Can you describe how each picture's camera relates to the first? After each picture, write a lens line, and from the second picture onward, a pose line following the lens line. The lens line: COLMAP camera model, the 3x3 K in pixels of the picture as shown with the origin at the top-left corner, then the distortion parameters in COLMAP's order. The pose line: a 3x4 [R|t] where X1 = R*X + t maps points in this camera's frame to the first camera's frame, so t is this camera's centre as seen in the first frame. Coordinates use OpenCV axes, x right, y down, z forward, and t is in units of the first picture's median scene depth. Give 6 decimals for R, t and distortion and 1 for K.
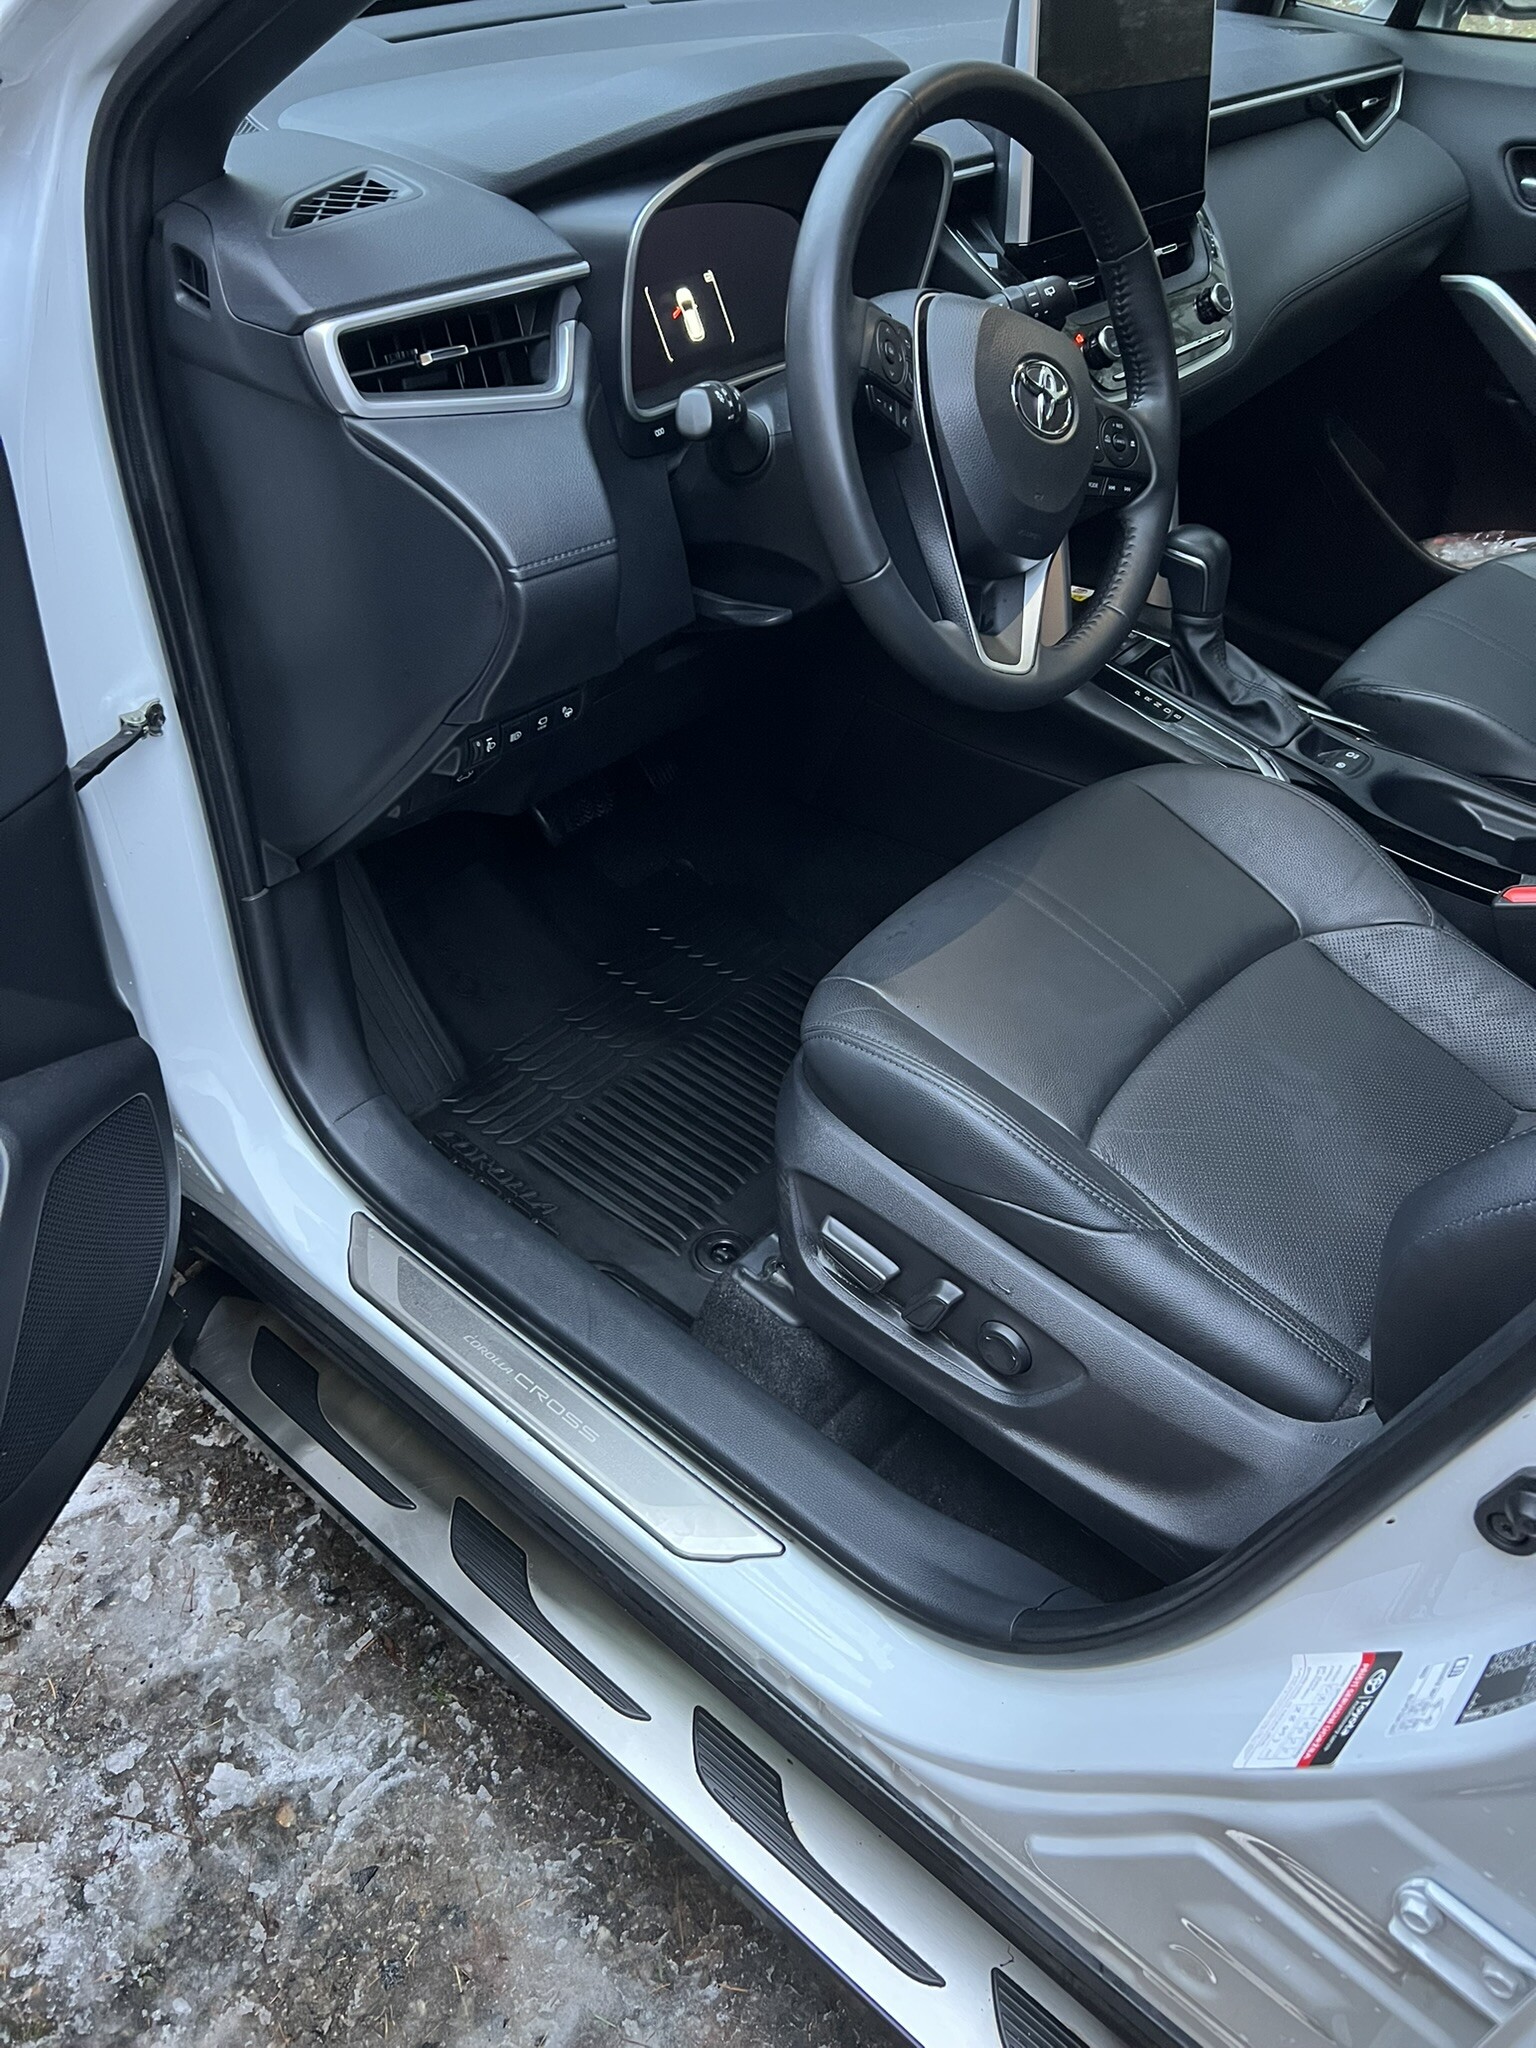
lens RADIAL K [[1531.5, 0, 765.1], [0, 1531.5, 1021.6], [0, 0, 1]] dist [0.012395, -0.043893]
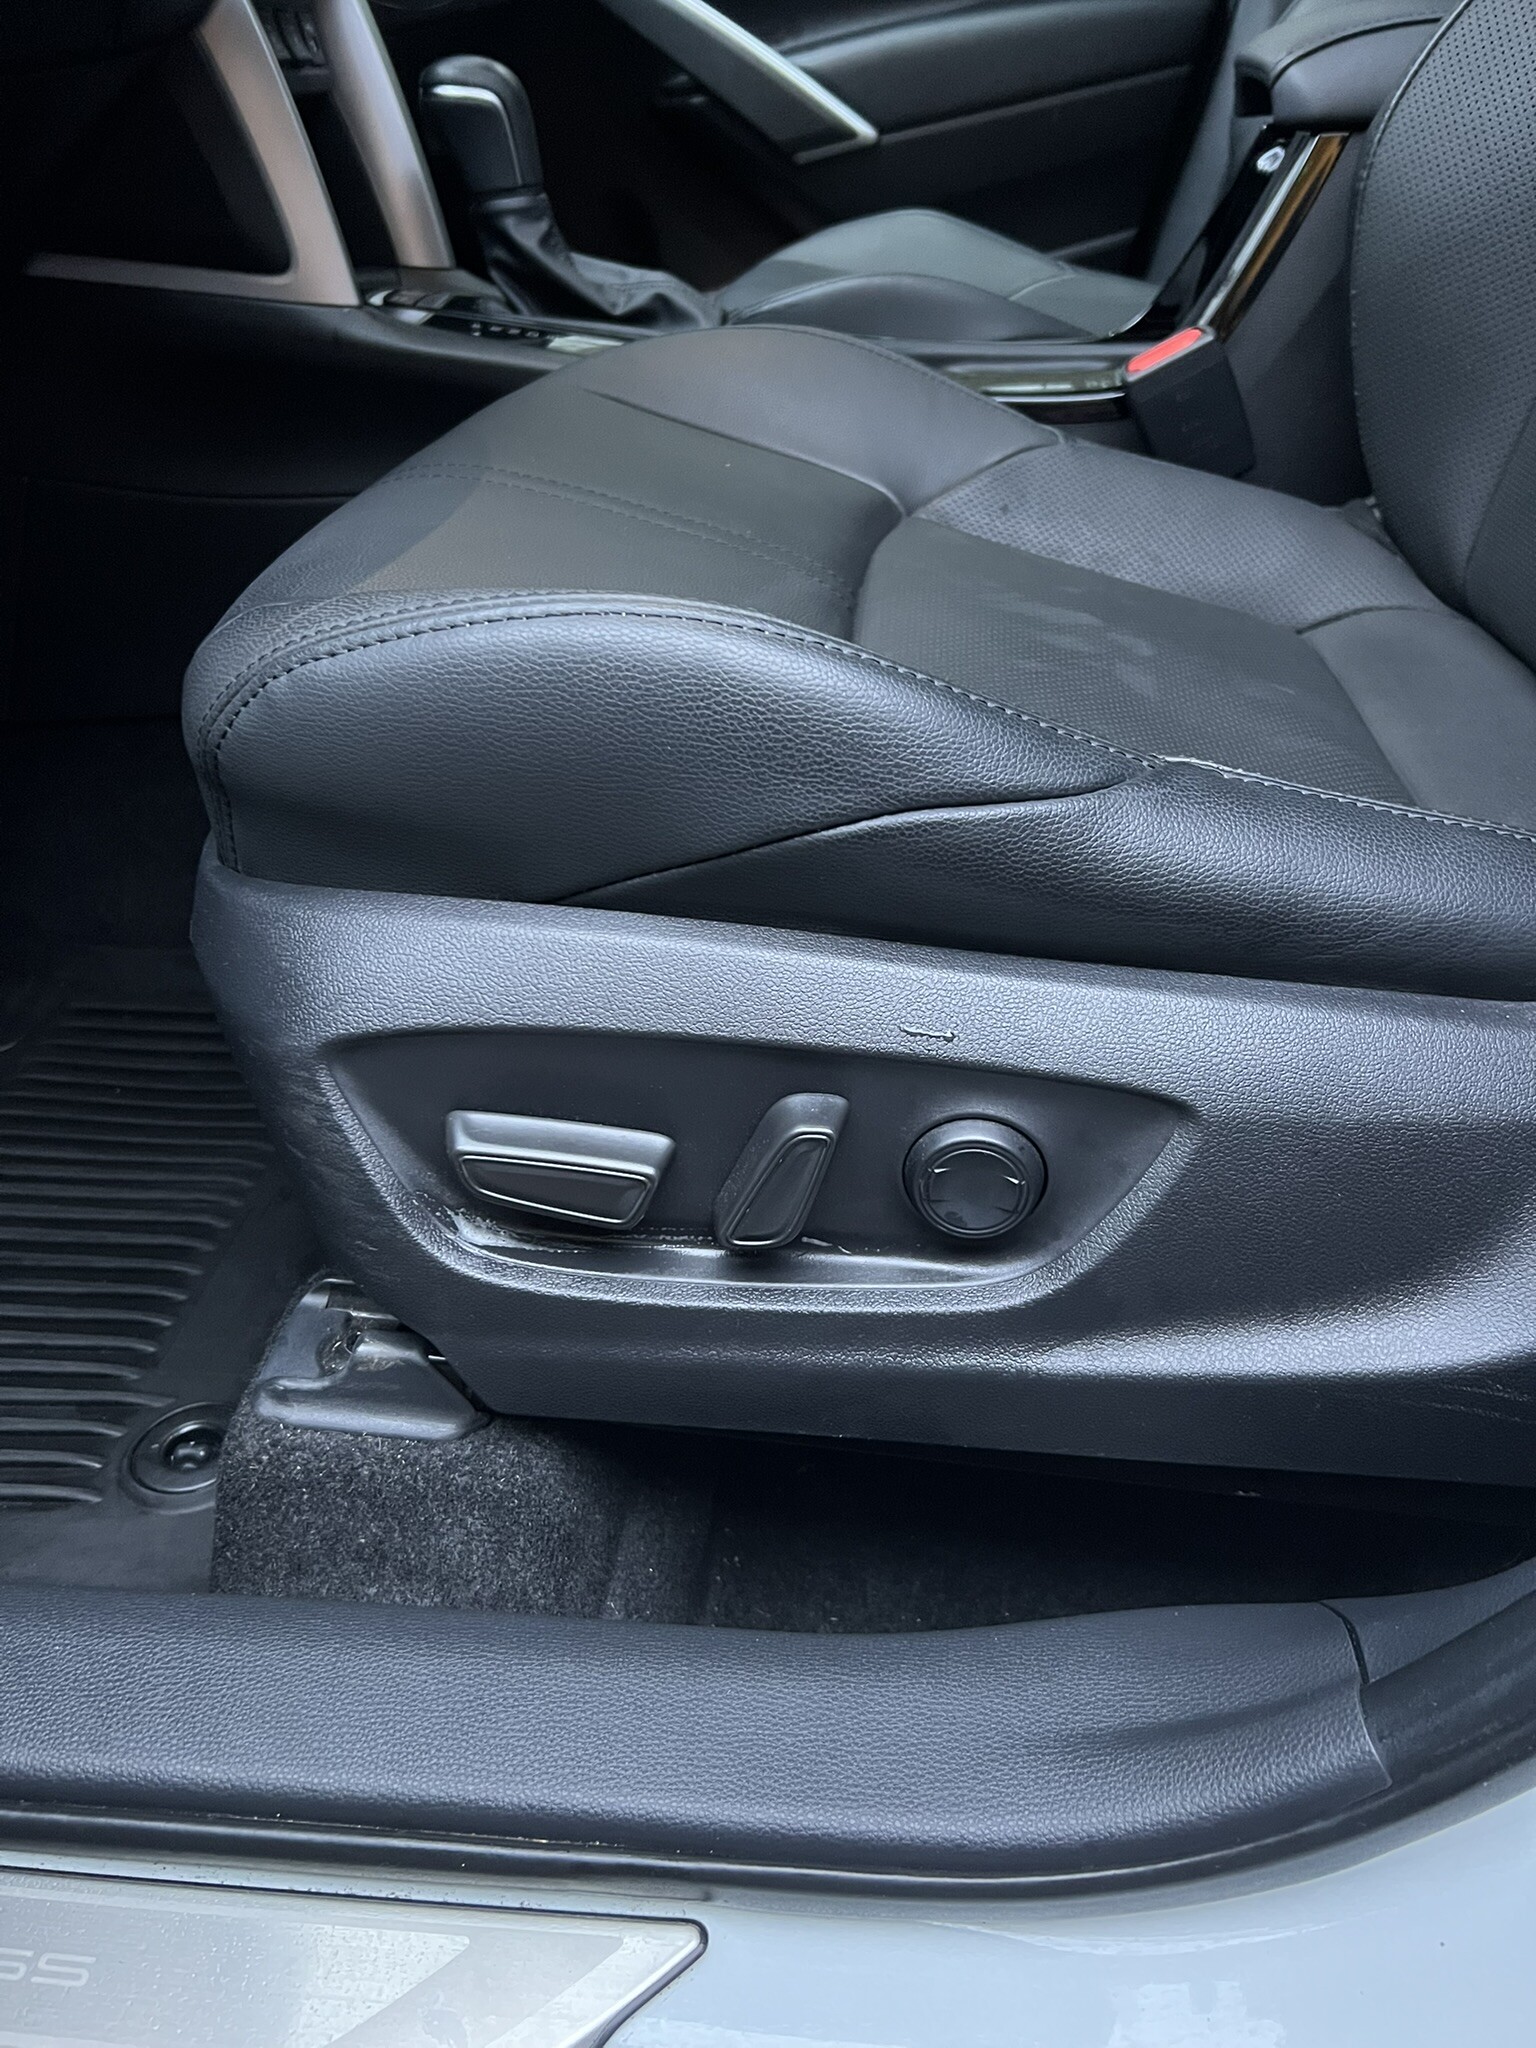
lens RADIAL K [[1531.5, 0, 773.3], [0, 1531.5, 1025.7], [0, 0, 1]] dist [0.012395, -0.043893]
pose [[0.809084, -0.355073, 0.468301, -0.068196], [0.416939, 0.908385, -0.031593, 0.144622], [-0.414180, 0.220814, 0.883004, 0.558417]]
